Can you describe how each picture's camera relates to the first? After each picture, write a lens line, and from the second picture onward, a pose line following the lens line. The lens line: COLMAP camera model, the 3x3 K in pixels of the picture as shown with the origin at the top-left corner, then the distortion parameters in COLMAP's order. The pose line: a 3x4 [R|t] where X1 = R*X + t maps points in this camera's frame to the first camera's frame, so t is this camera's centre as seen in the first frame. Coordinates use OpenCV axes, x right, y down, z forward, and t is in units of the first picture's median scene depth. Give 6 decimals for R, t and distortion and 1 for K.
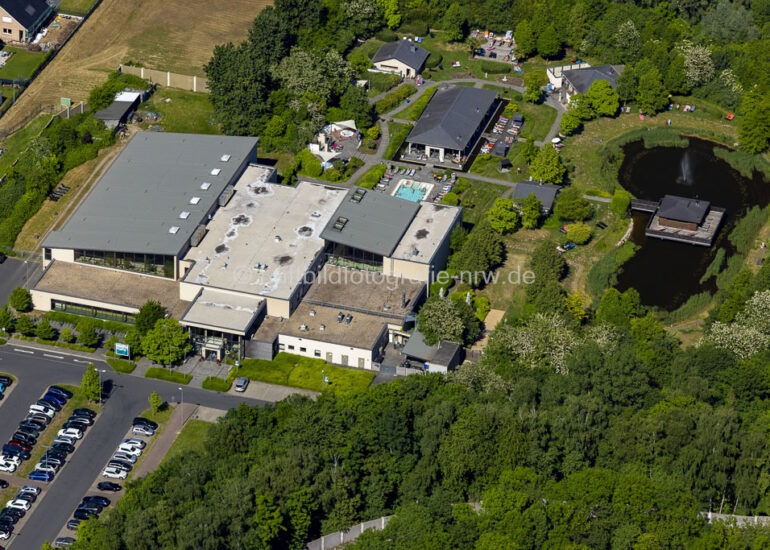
lens RADIAL K [[3812.3, 0, 385.0], [0, 3812.3, 275.0], [0, 0, 1]] dist [0.058105, -0.667386]
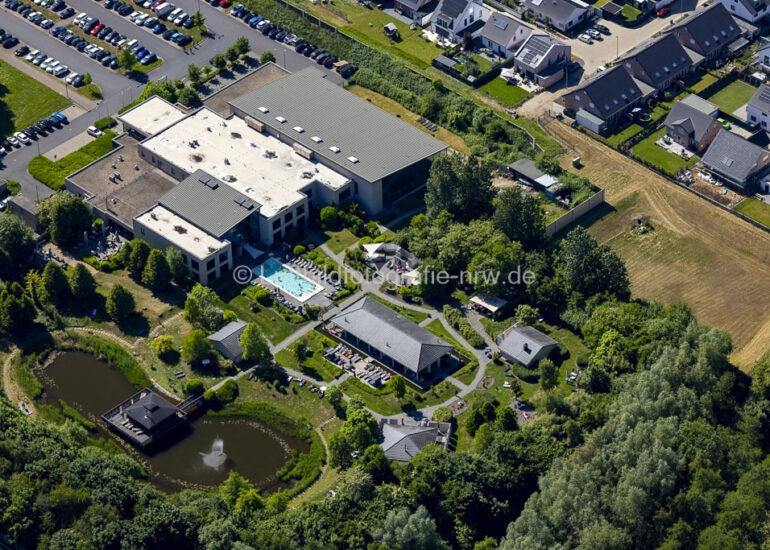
lens RADIAL K [[3230.1, 0, 385.0], [0, 3230.1, 275.0], [0, 0, 1]] dist [0.028069, -0.730314]
pose [[-0.467941, 0.530688, -0.706684, 0.699426], [-0.428424, 0.563173, 0.706604, -0.742271], [0.772971, 0.633409, -0.036172, 1.089066]]
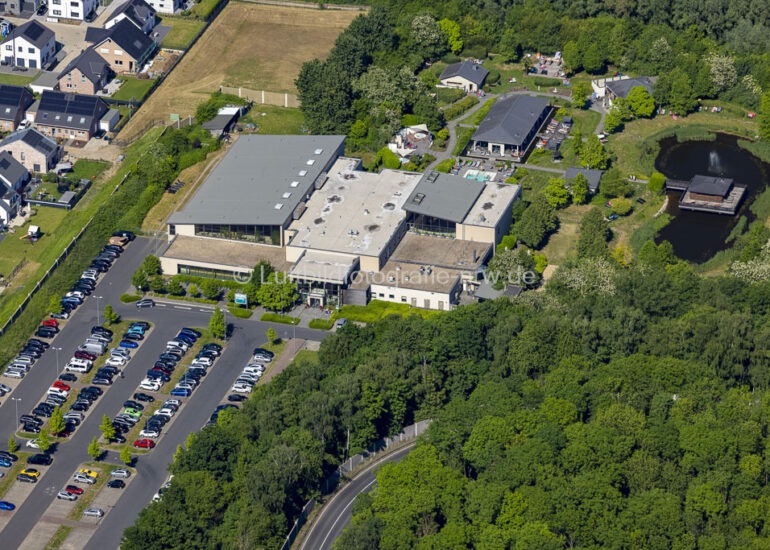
lens RADIAL K [[4729.6, 0, 441.0], [0, 4729.6, 275.6], [0, 0, 1]] dist [0.596369, -1.115718]
pose [[0.999617, -0.027169, 0.005310, -0.013161], [0.027461, 0.997440, -0.066027, 0.106602], [-0.003503, 0.066148, 0.997804, -0.459076]]
